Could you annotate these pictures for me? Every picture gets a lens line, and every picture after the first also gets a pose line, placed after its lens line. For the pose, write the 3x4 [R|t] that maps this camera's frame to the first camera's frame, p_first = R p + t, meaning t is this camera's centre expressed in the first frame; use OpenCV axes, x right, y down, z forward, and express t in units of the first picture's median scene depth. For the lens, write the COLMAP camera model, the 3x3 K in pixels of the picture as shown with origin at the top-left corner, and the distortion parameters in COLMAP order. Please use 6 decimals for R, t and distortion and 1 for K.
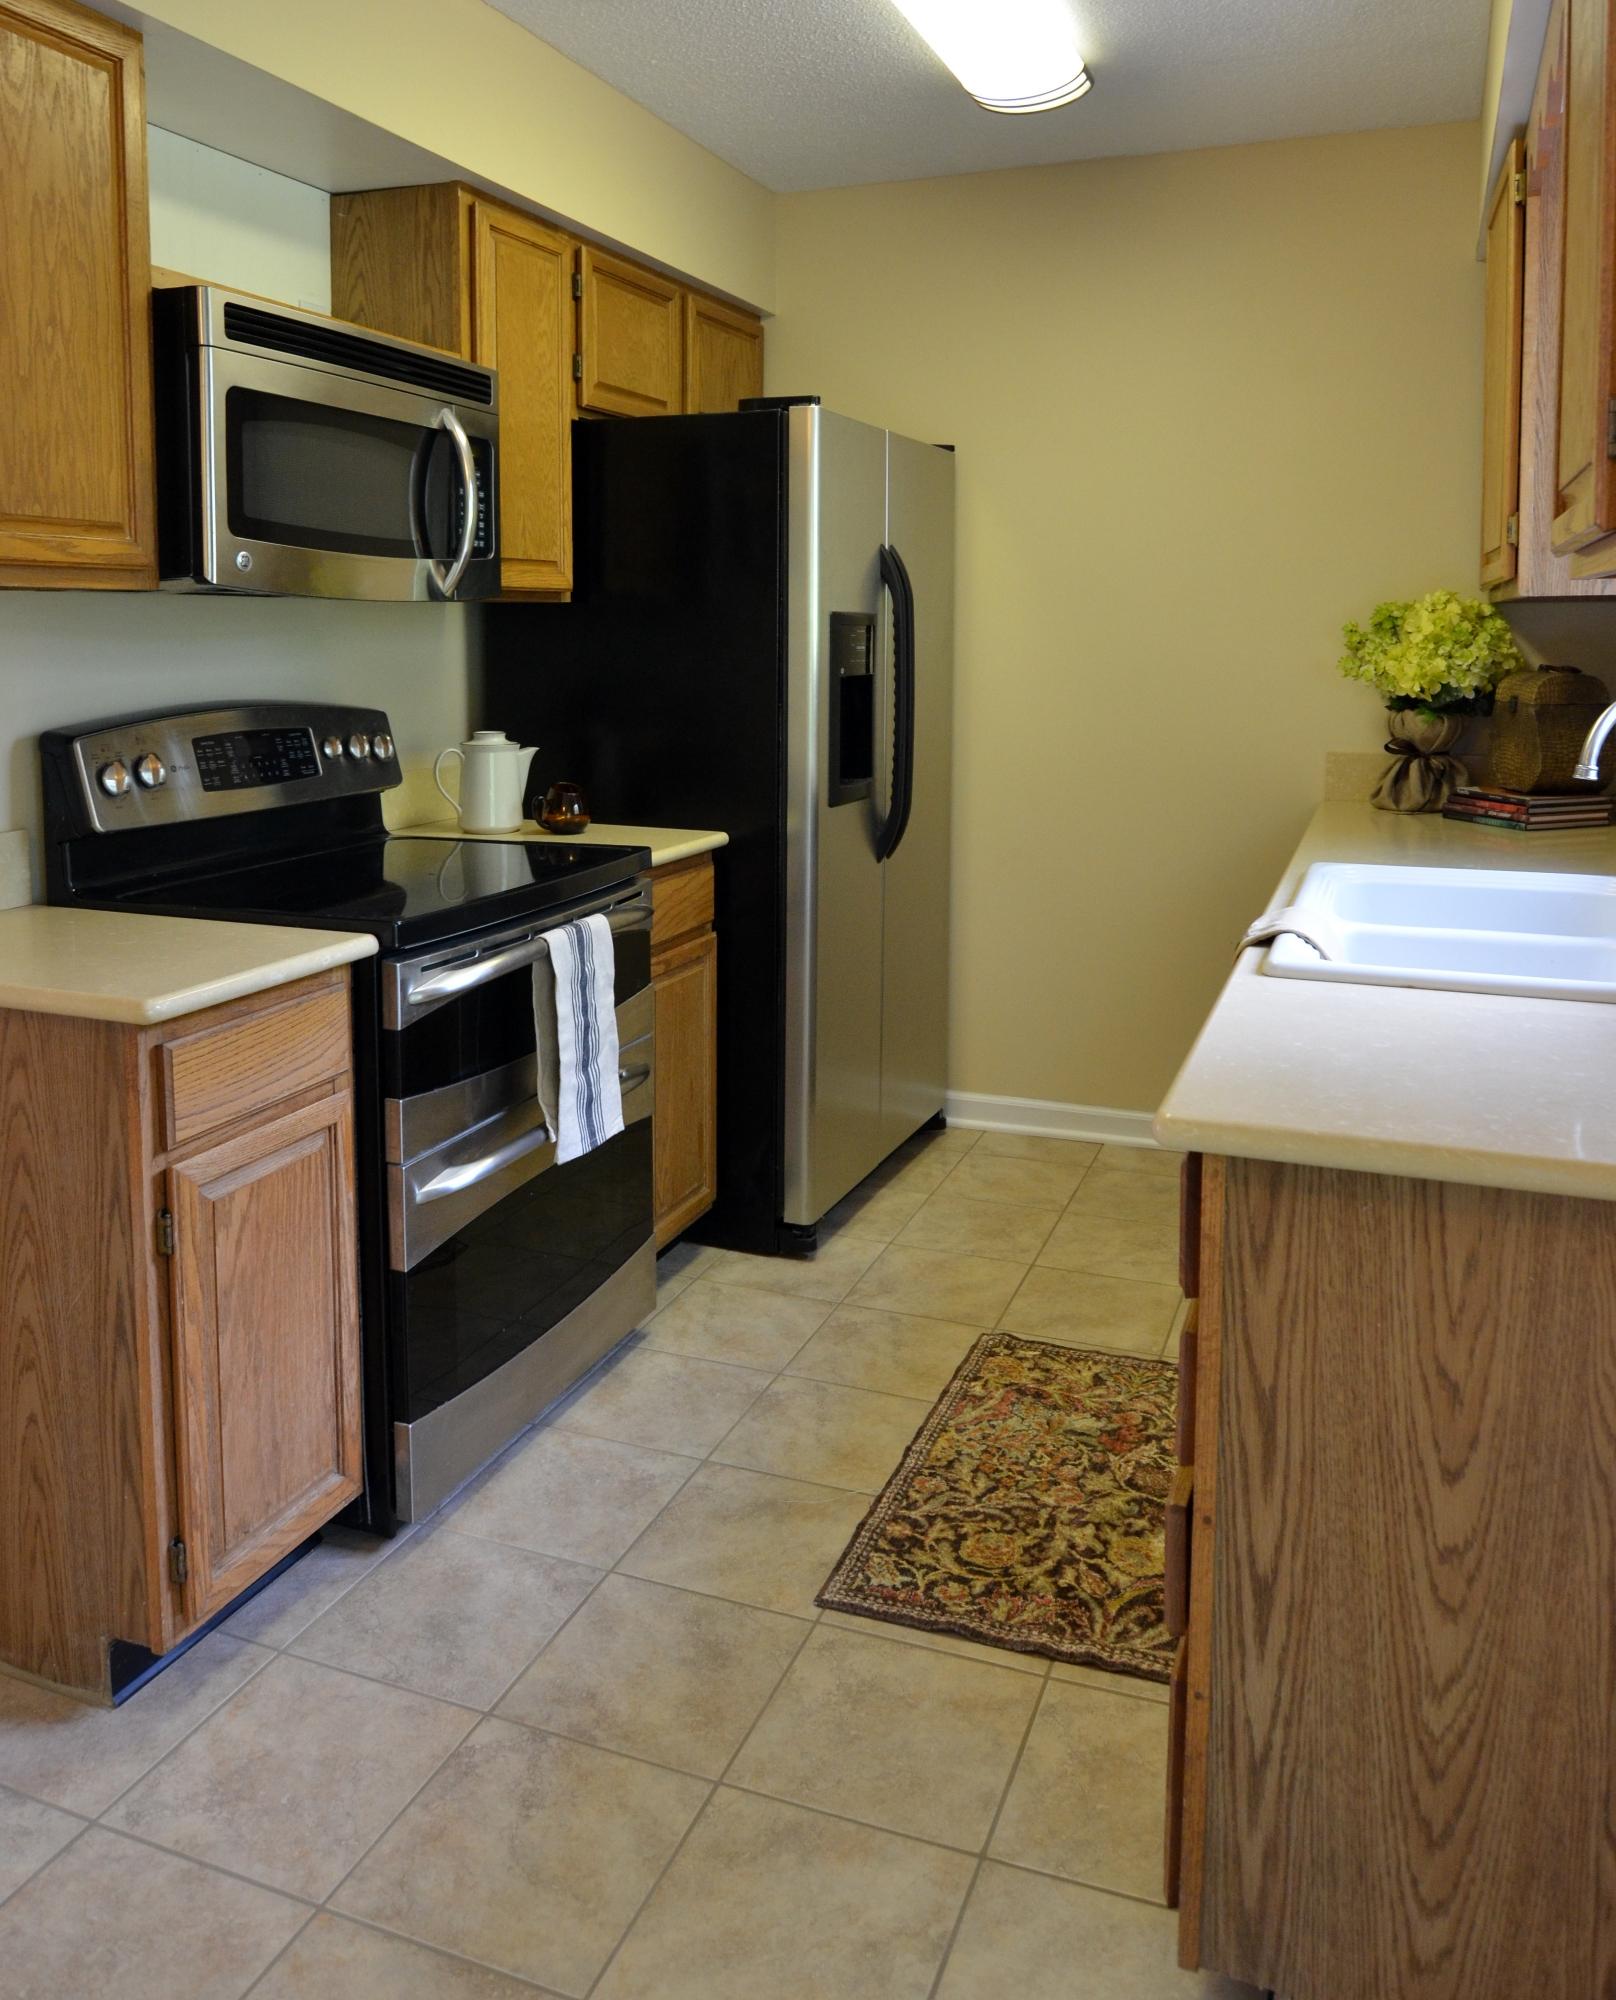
lens RADIAL K [[2670.4, 0, 810.3], [0, 2670.4, 996.1], [0, 0, 1]] dist [-0.008924, 0.000000]
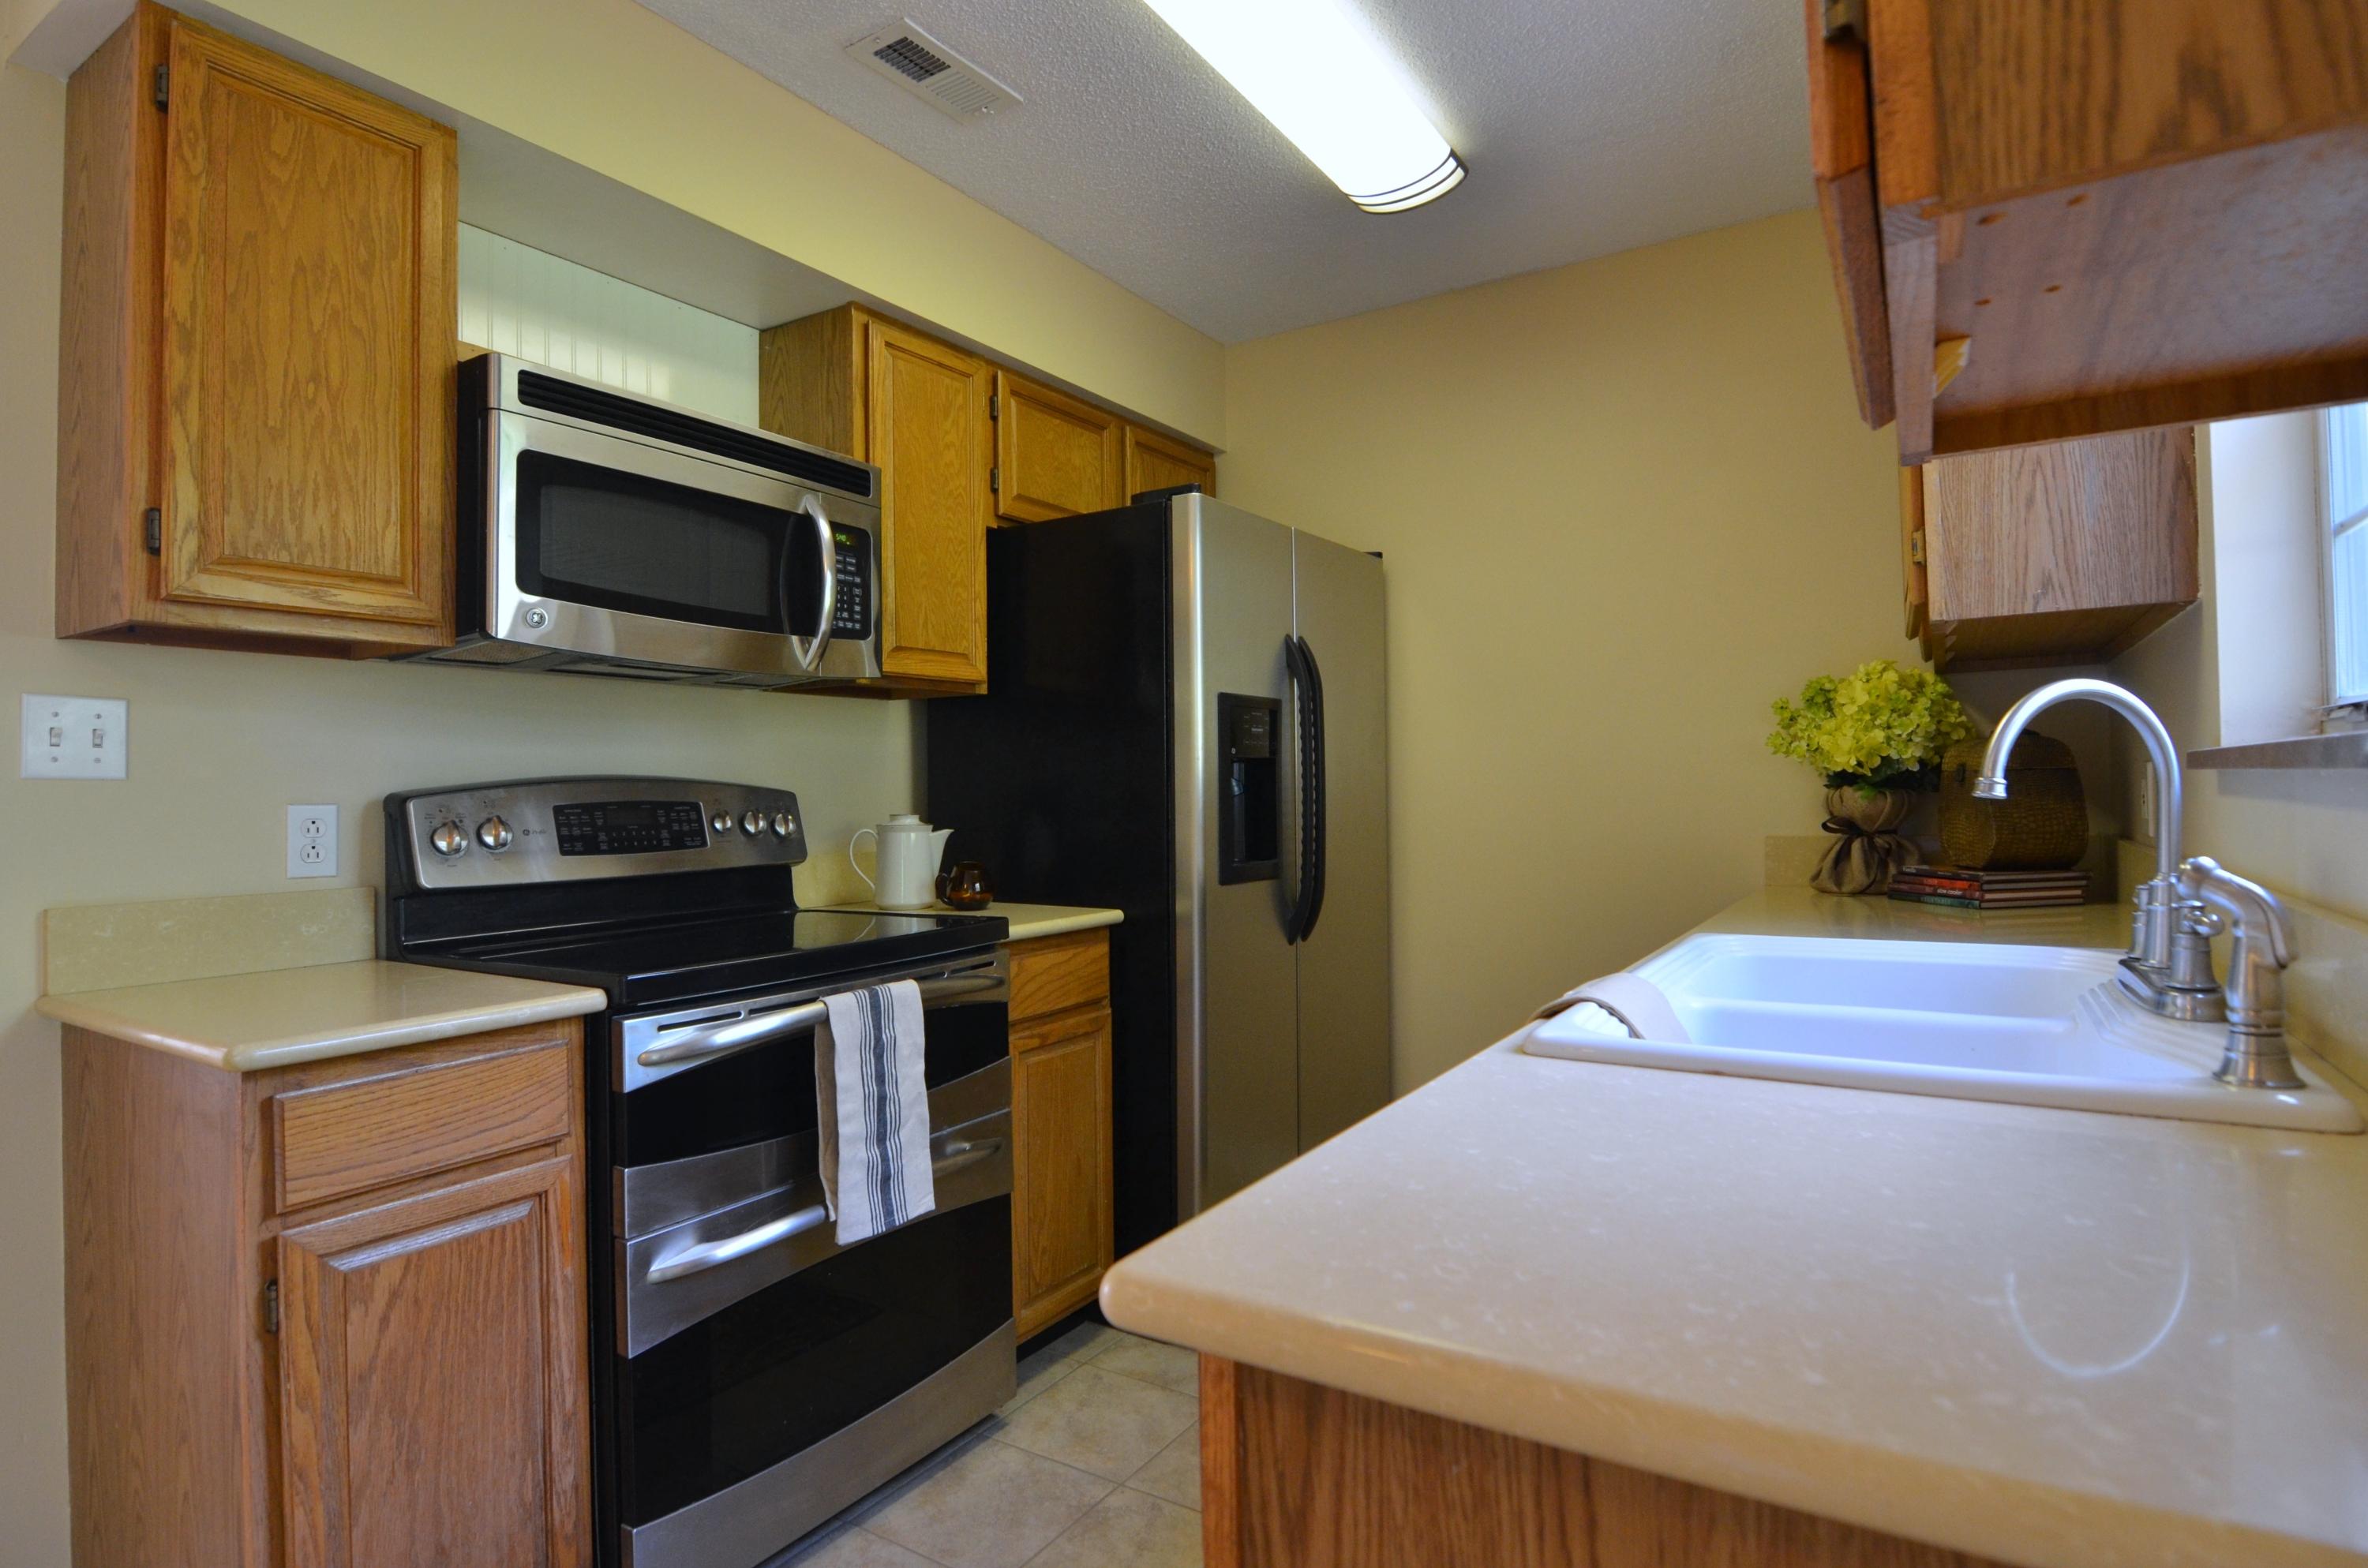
lens RADIAL K [[1607.7, 0, 1179.0], [0, 1607.7, 804.3], [0, 0, 1]] dist [-0.021805, -0.014802]
pose [[0.962558, -0.016672, -0.270562, 0.171937], [-0.030634, 0.985023, -0.169682, 0.002374], [0.269339, 0.171618, 0.947631, 0.461225]]
